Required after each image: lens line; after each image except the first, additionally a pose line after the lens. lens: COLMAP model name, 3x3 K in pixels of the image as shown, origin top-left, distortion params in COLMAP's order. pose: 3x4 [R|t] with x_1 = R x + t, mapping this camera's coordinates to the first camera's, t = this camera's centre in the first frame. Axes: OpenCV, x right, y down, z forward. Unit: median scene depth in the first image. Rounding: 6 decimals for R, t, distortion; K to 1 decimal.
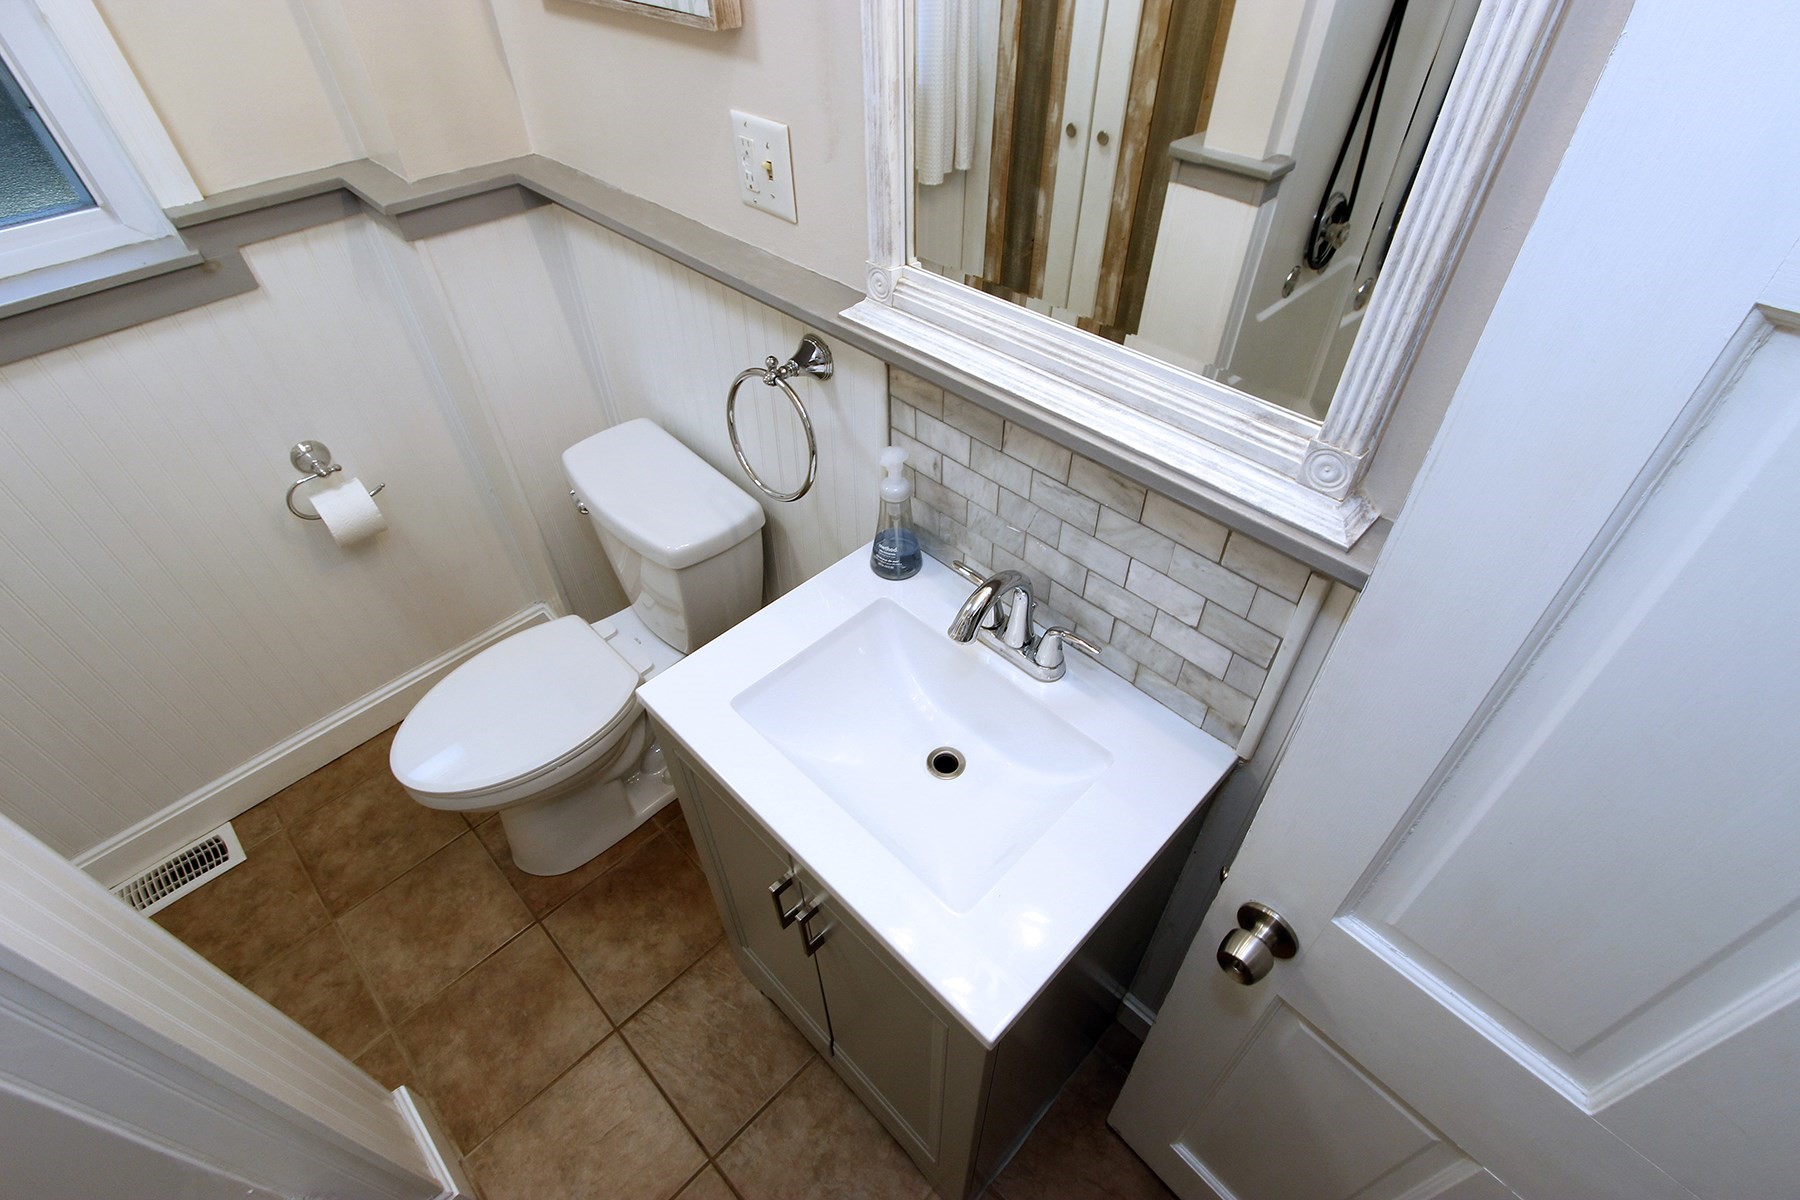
lens RADIAL K [[862.2, 0, 901.6], [0, 862.2, 601.2], [0, 0, 1]] dist [-0.015705, 0.000971]
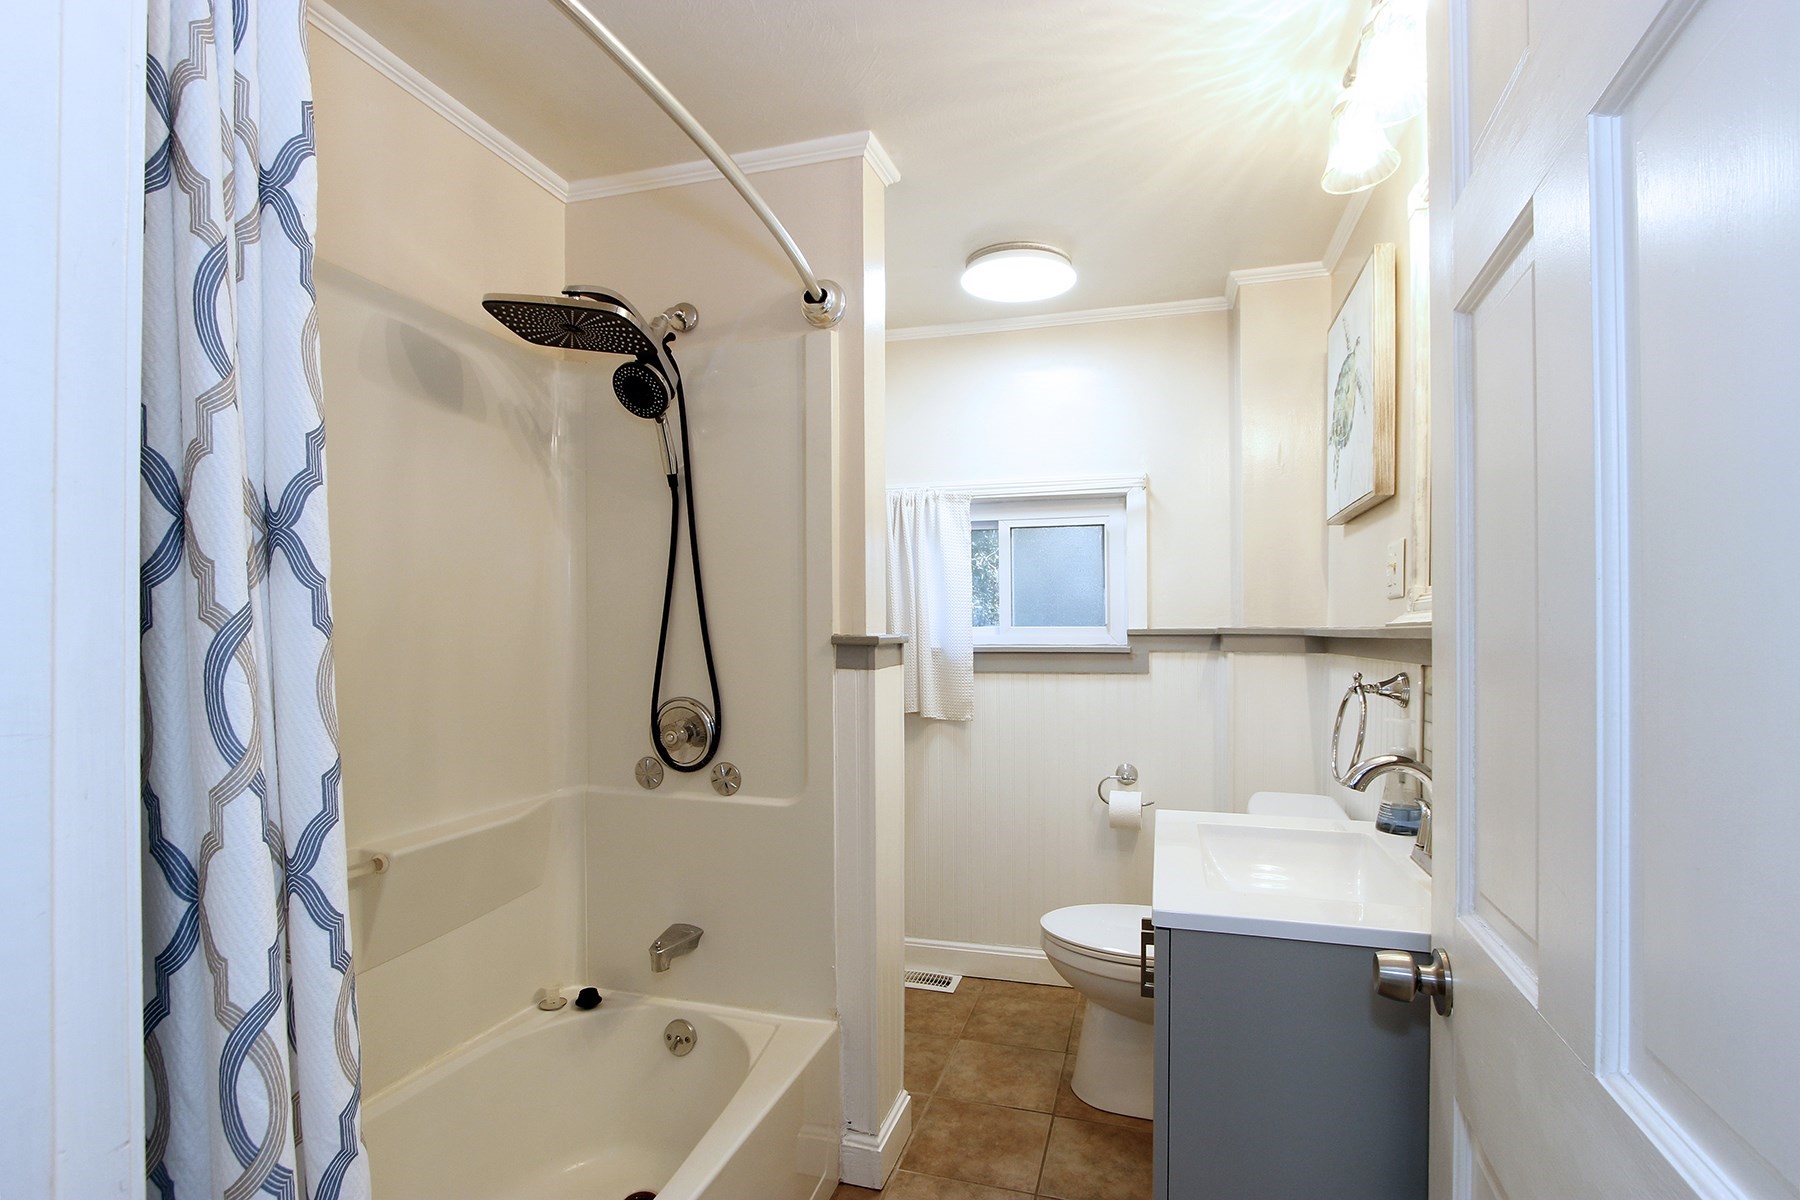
lens RADIAL K [[862.2, 0, 925.2], [0, 862.2, 628.7], [0, 0, 1]] dist [-0.015705, 0.000971]
pose [[0.496826, 0.010884, -0.867782, 0.518884], [-0.610239, 0.715355, -0.340404, 0.418777], [0.617067, 0.698676, 0.362049, 0.002705]]
